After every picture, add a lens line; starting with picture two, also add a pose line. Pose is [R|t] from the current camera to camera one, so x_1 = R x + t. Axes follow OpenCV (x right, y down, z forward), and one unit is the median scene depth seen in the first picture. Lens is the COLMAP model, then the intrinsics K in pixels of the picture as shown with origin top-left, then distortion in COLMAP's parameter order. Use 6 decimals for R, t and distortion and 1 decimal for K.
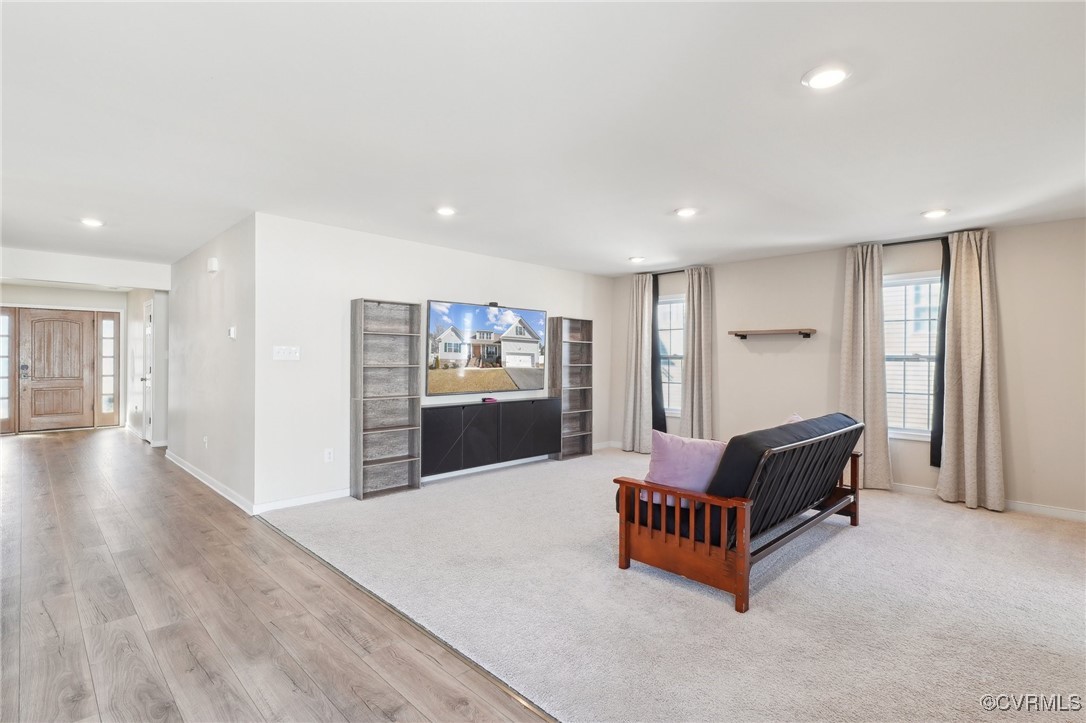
lens RADIAL K [[516.5, 0, 546.8], [0, 516.5, 358.4], [0, 0, 1]] dist [0.004210, -0.000577]
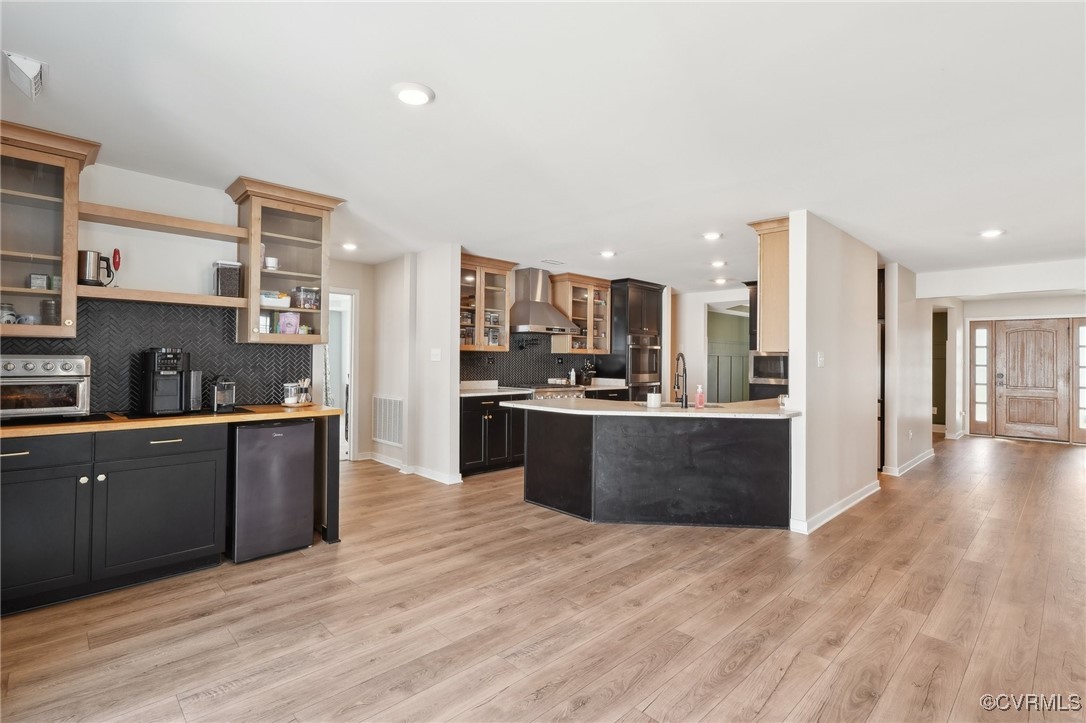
lens RADIAL K [[516.5, 0, 548.3], [0, 516.5, 355.5], [0, 0, 1]] dist [0.004210, -0.000577]
pose [[-0.014575, -0.012828, -0.999811, 0.119405], [-0.012094, 0.999847, -0.012652, 0.000420], [0.999821, 0.011907, -0.014728, 0.121314]]
